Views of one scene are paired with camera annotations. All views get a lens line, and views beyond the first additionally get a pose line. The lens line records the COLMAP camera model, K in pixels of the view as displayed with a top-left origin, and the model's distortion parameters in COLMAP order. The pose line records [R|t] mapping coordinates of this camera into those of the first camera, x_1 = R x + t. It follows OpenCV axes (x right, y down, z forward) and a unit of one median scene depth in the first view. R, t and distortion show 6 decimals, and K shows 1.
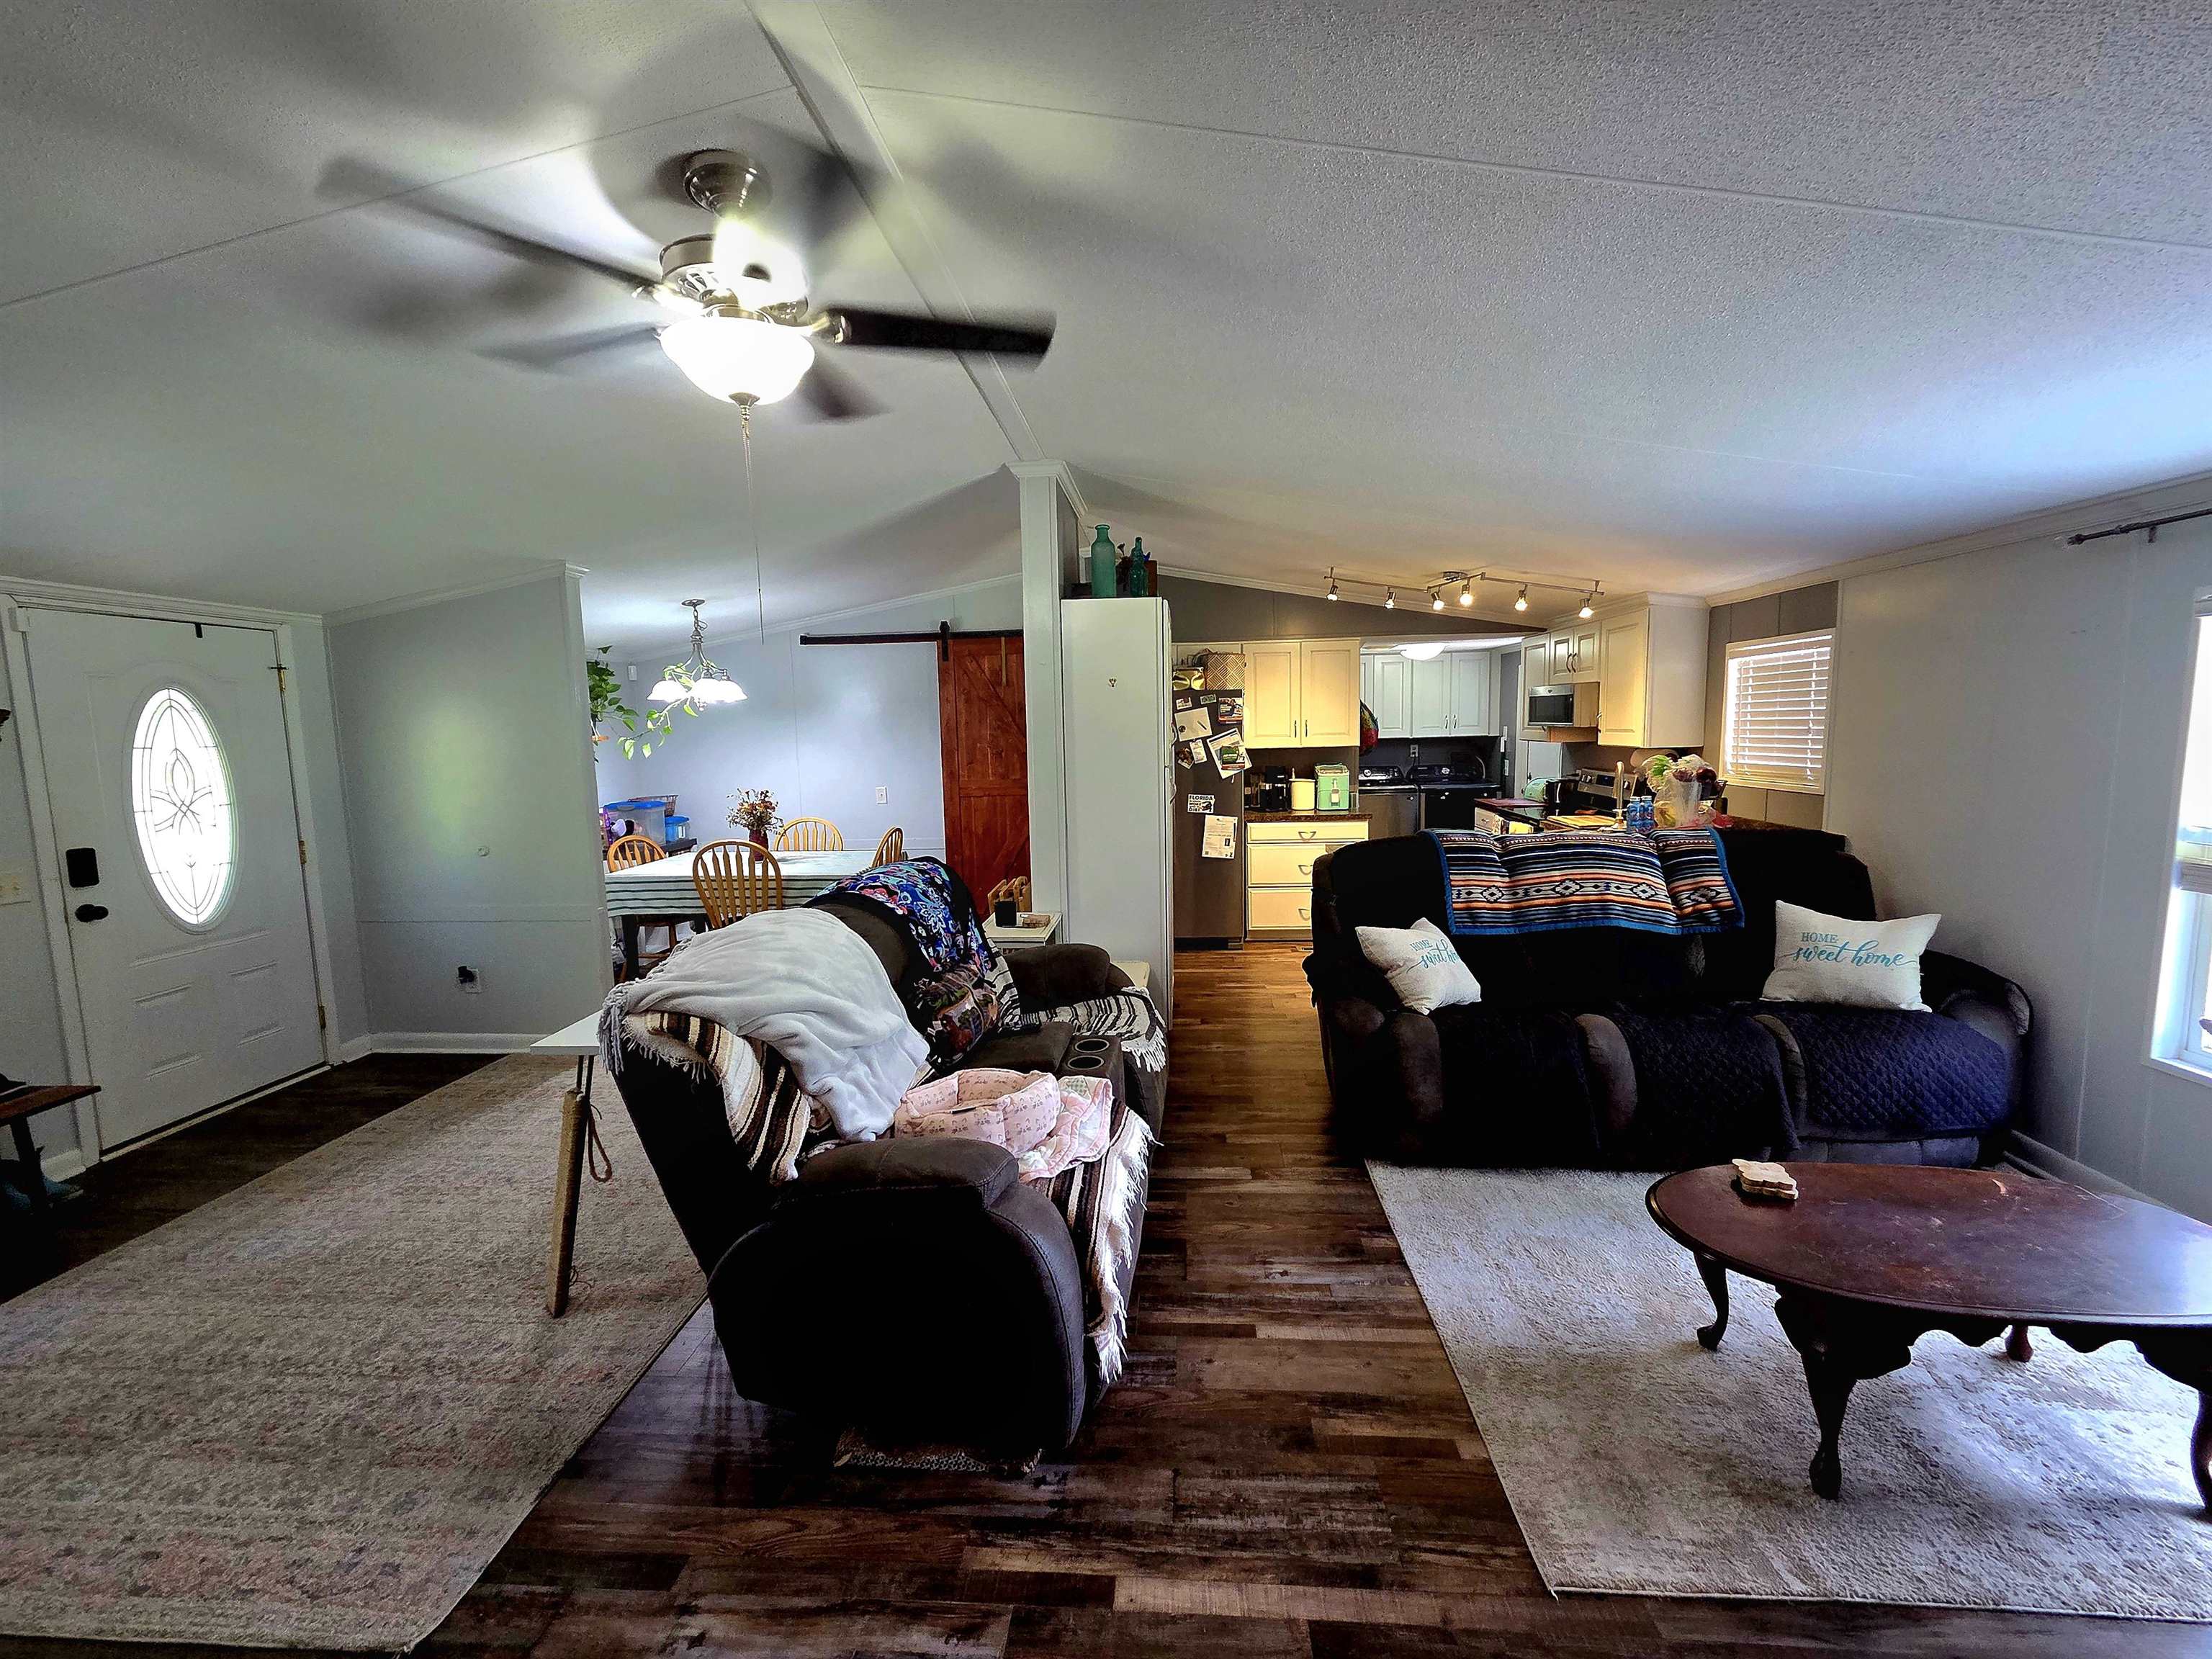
lens RADIAL K [[900.0, 0, 1115.5], [0, 900.0, 827.0], [0, 0, 1]] dist [0.001594, -0.000194]
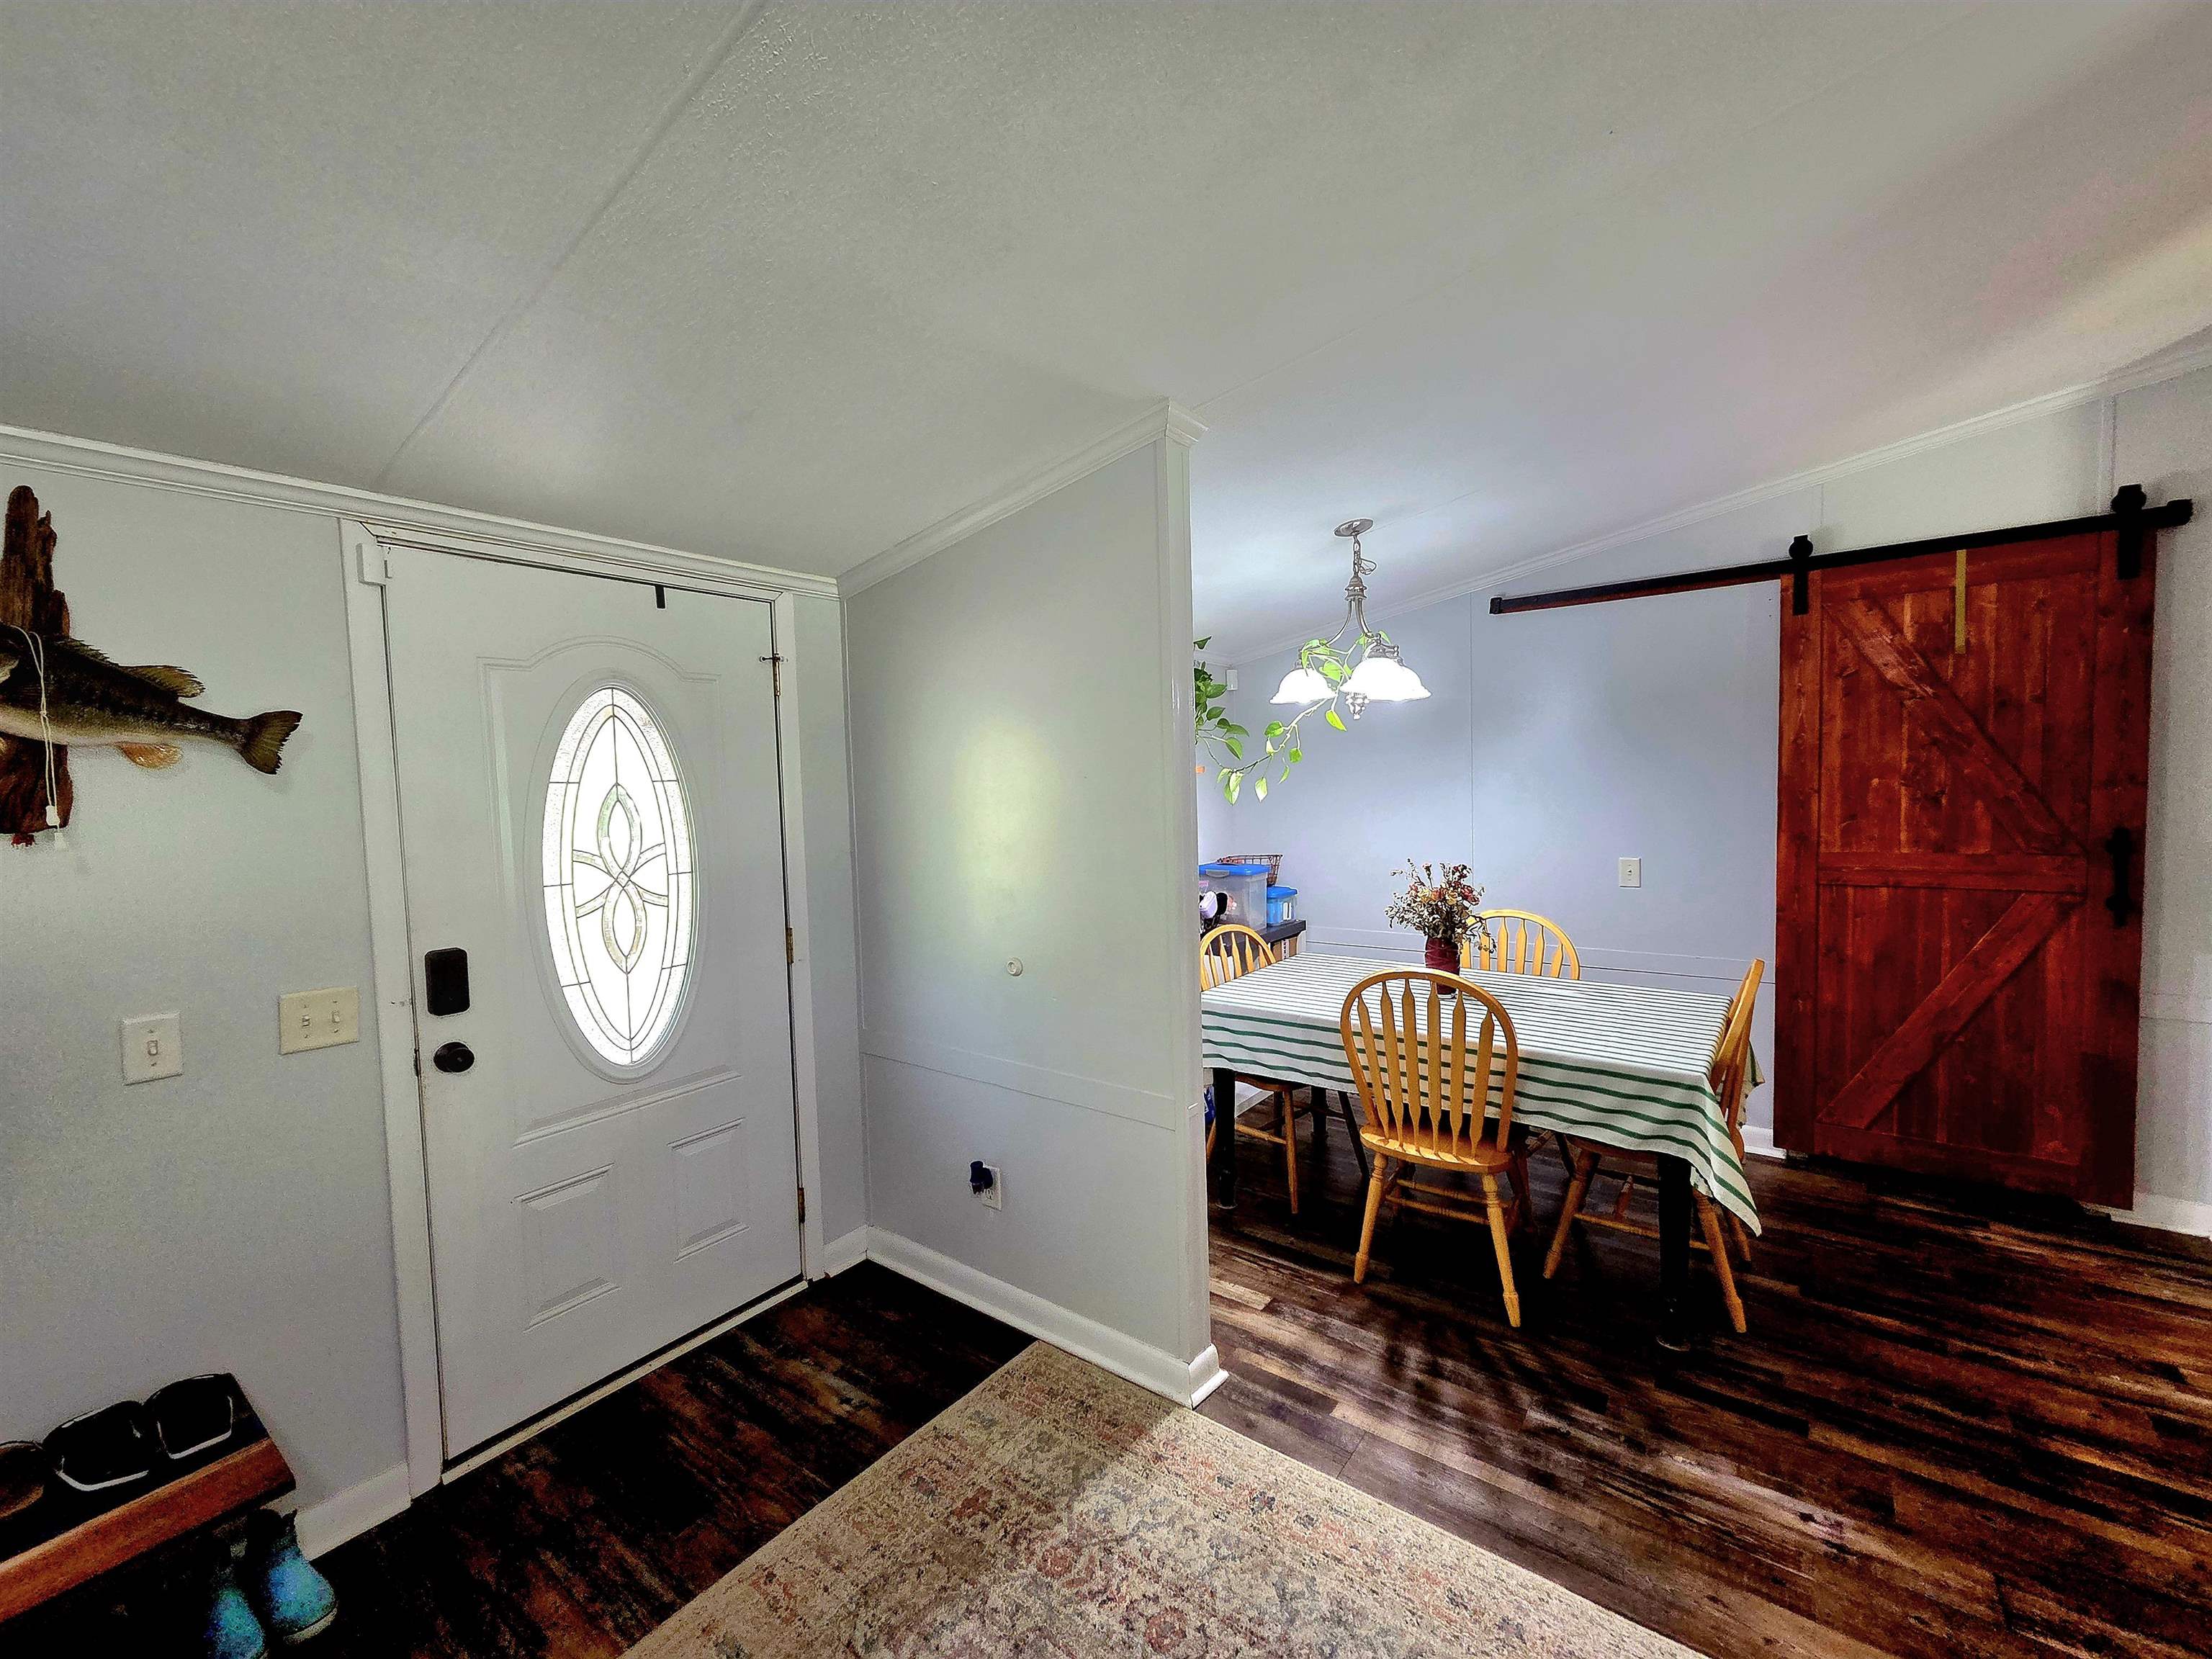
lens RADIAL K [[900.0, 0, 1115.5], [0, 900.0, 827.0], [0, 0, 1]] dist [0.001594, -0.000194]
pose [[0.837865, 0.026065, -0.545255, -0.288898], [-0.050367, 0.998290, -0.029674, -0.039284], [0.543549, 0.052326, 0.837745, 0.468436]]
